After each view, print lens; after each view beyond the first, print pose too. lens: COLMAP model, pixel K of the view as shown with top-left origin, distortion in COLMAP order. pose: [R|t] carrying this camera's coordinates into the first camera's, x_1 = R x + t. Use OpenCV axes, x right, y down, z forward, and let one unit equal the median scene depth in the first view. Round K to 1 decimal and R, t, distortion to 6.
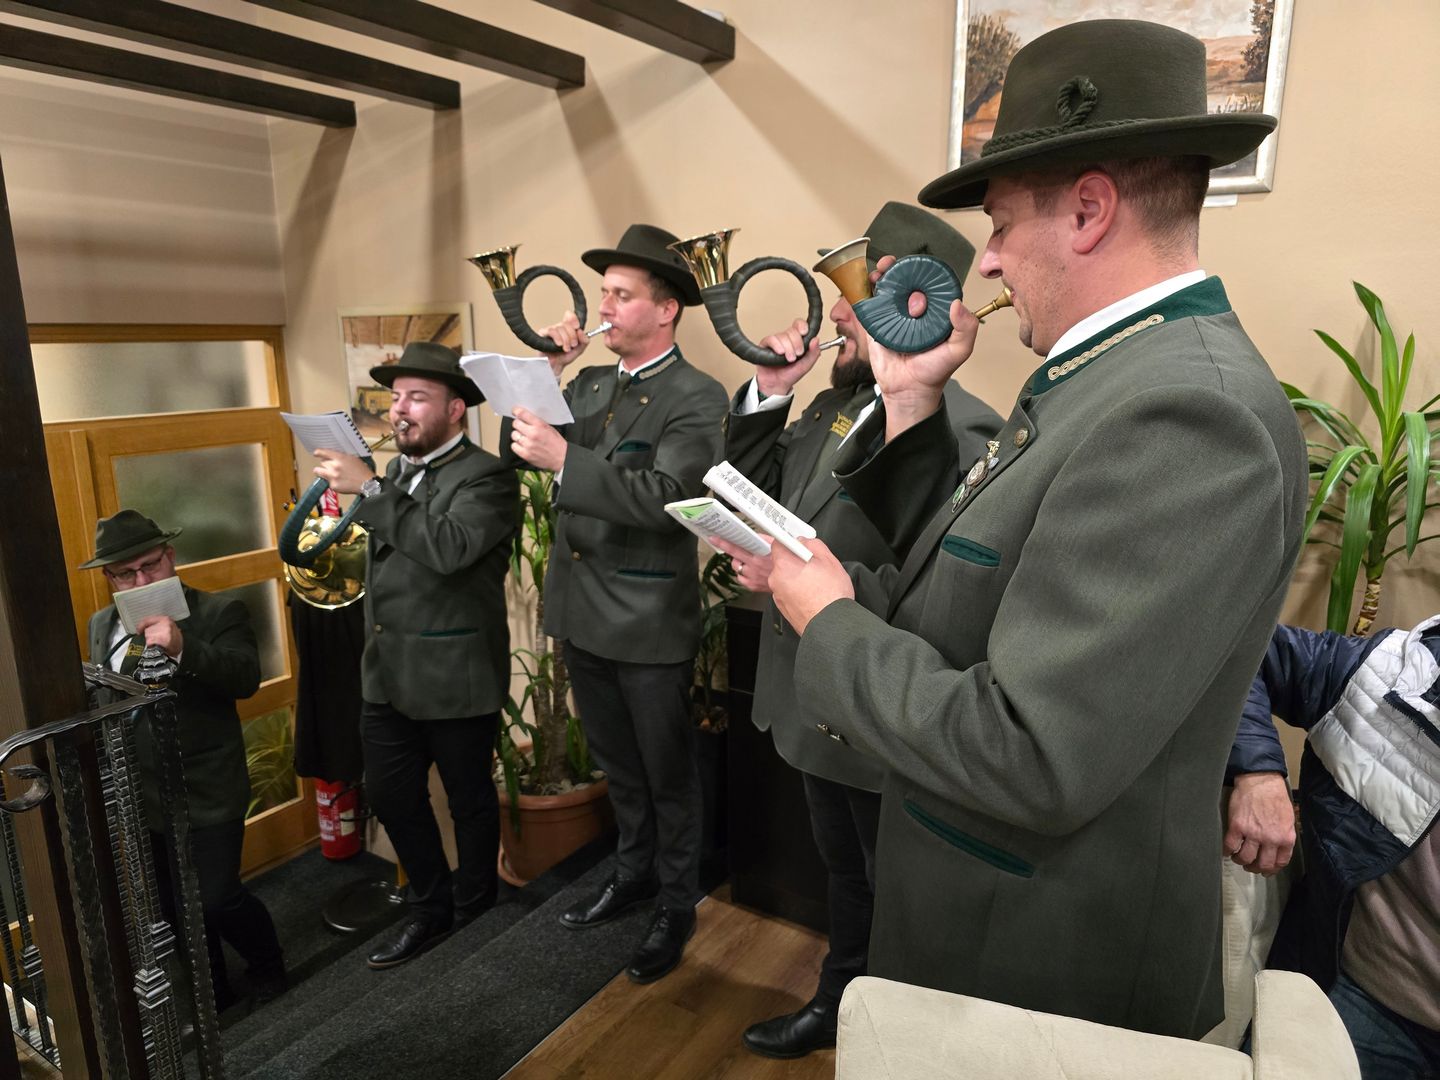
lens RADIAL K [[990.1, 0, 718.2], [0, 990.1, 527.2], [0, 0, 1]] dist [0.026471, -0.009806]
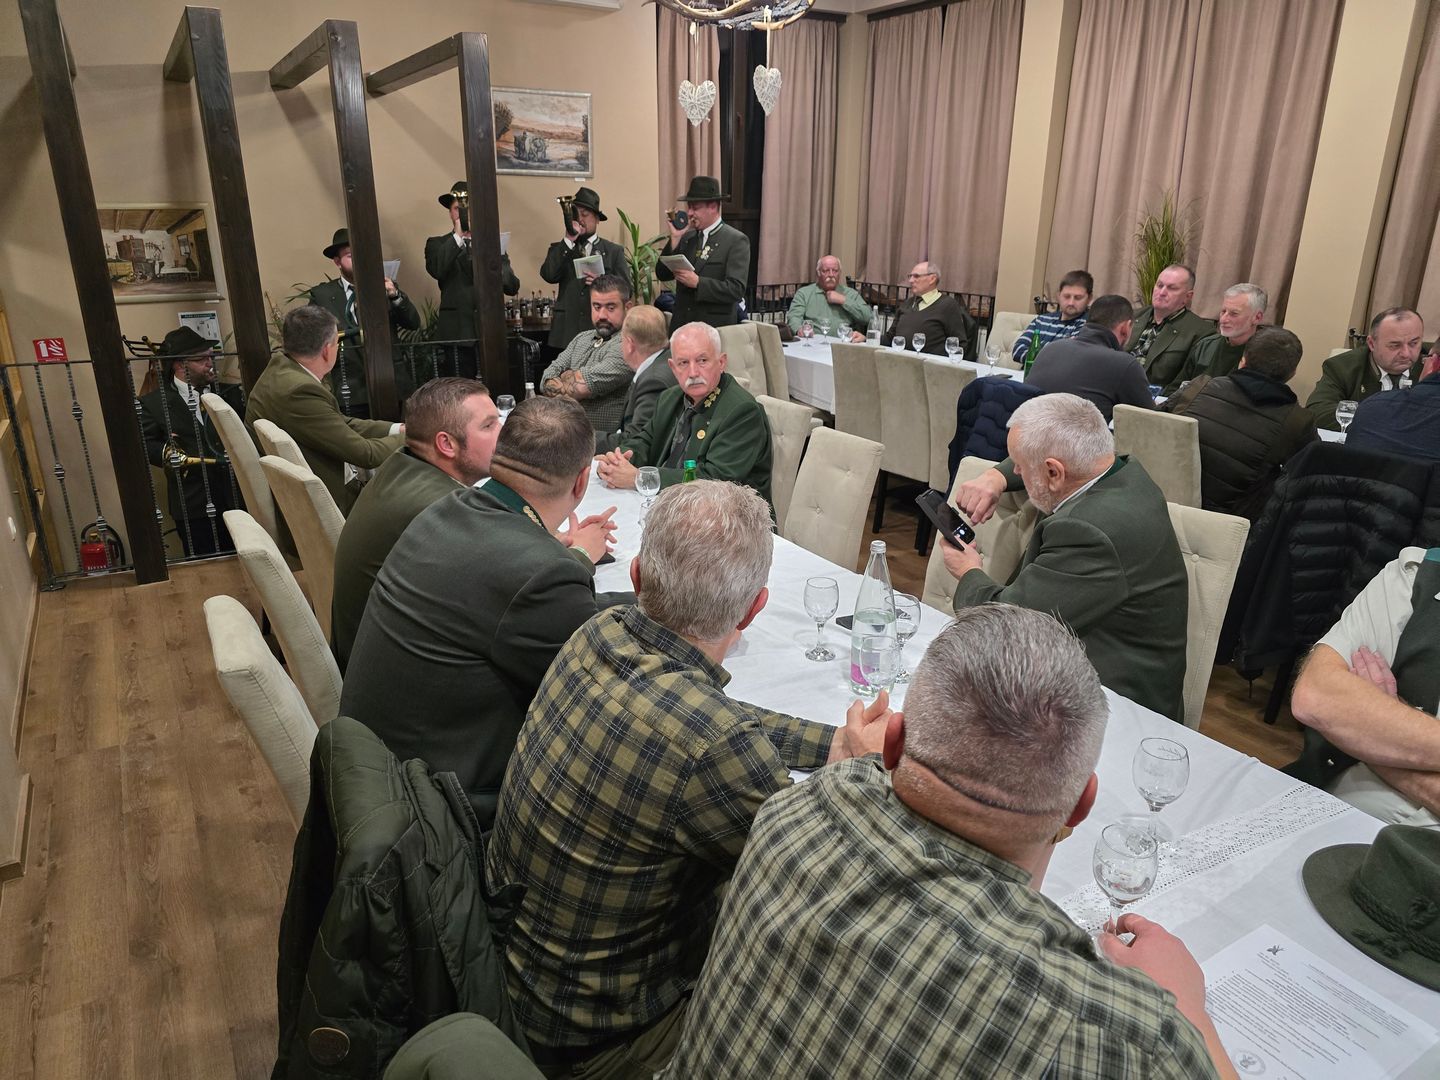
lens RADIAL K [[990.1, 0, 718.2], [0, 990.1, 527.2], [0, 0, 1]] dist [0.026471, -0.009806]
pose [[0.453405, -0.265133, 0.850957, -1.621836], [0.168845, 0.962995, 0.210077, 0.101265], [-0.875166, 0.048430, 0.481394, -0.593433]]
